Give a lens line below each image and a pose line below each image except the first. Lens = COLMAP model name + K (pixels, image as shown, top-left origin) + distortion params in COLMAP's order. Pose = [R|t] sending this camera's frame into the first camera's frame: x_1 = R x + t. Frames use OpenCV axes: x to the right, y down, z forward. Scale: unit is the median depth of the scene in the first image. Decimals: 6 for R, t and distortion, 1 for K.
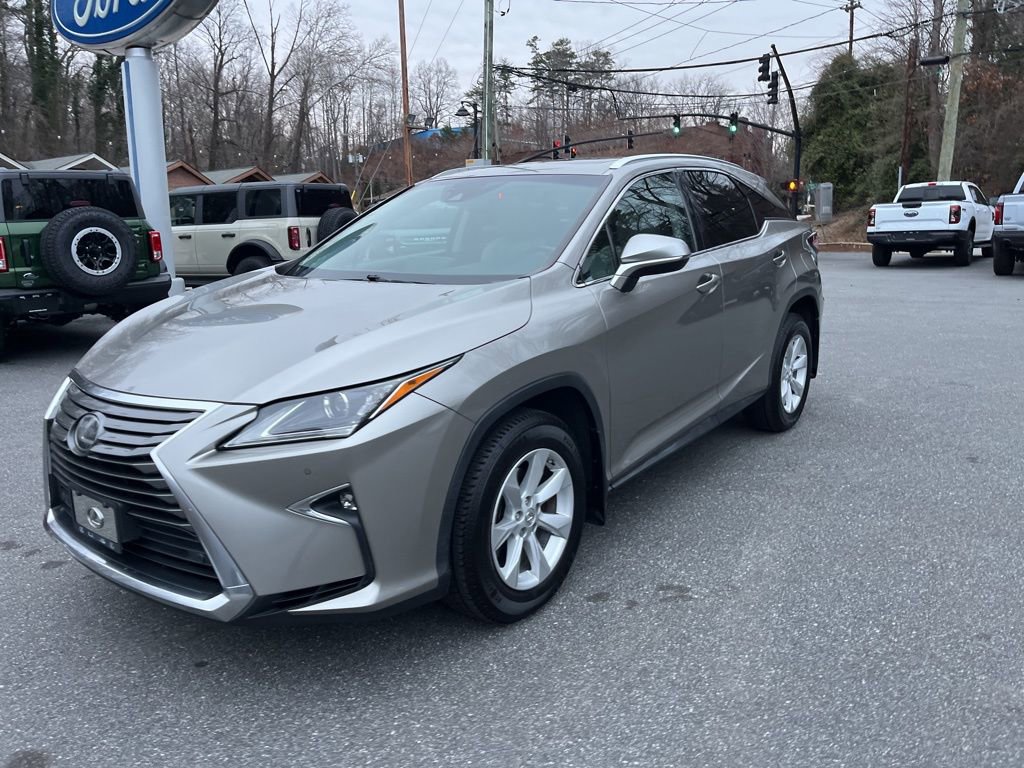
lens RADIAL K [[764.3, 0, 506.9], [0, 764.3, 379.6], [0, 0, 1]] dist [0.064819, -0.082376]
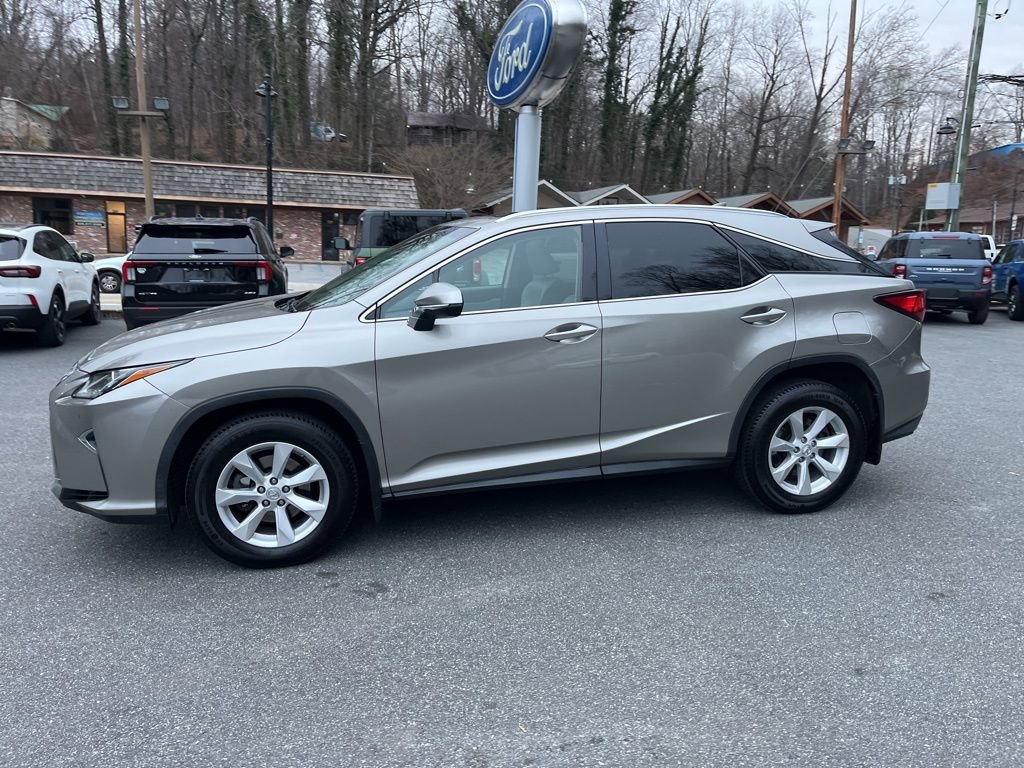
lens RADIAL K [[770.8, 0, 516.6], [0, 770.8, 382.8], [0, 0, 1]] dist [0.069540, -0.099134]
pose [[0.789131, 0.133835, -0.599466, 0.298050], [-0.149683, 0.988451, 0.023638, -0.026225], [0.595707, 0.071077, 0.800051, 0.048086]]
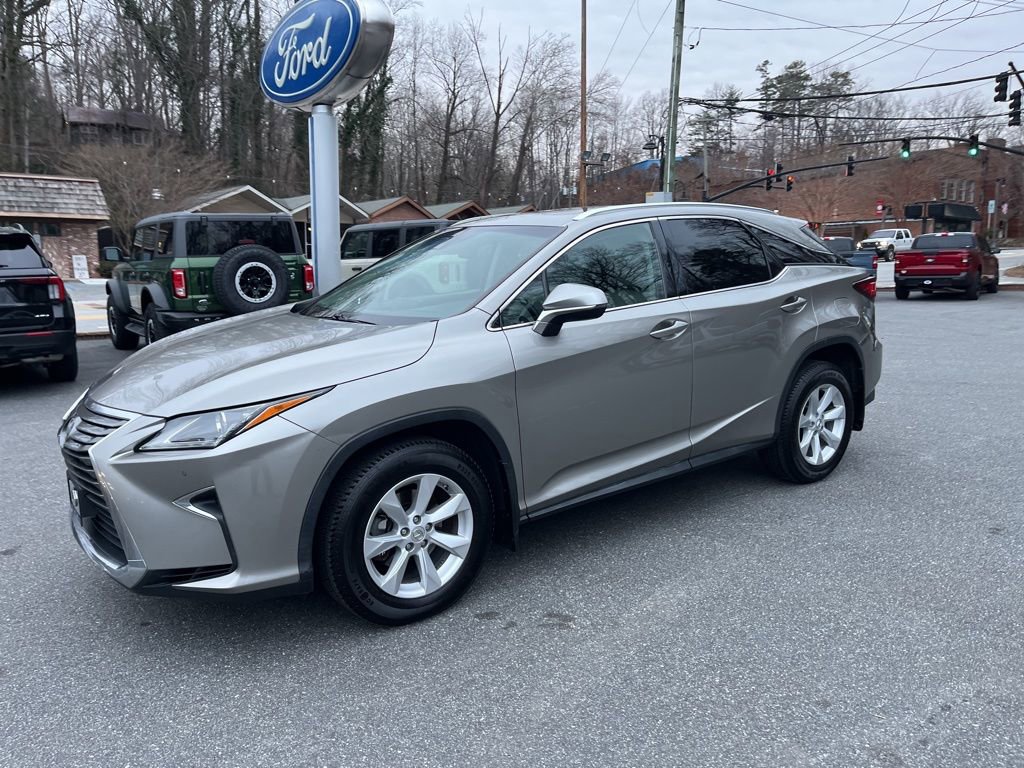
lens RADIAL K [[767.1, 0, 512.0], [0, 767.1, 384.0], [0, 0, 1]] dist [0.060436, -0.078195]
pose [[0.963148, 0.051730, -0.263952, 0.119787], [-0.060079, 0.997913, -0.023652, -0.005749], [0.262177, 0.038639, 0.964246, -0.015966]]
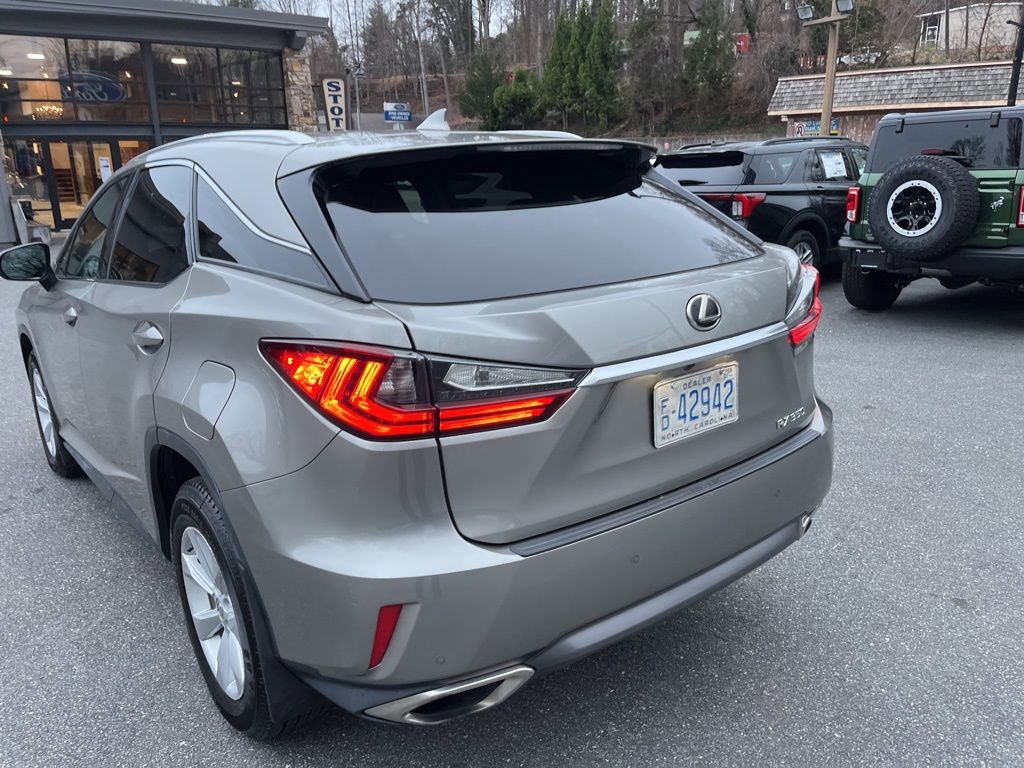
lens RADIAL K [[783.0, 0, 511.9], [0, 783.0, 397.5], [0, 0, 1]] dist [0.070423, -0.111641]
pose [[-0.251018, 0.293122, -0.922534, 0.340418], [-0.162196, 0.926837, 0.338622, -0.146404], [0.954297, 0.234632, -0.185109, 0.584356]]
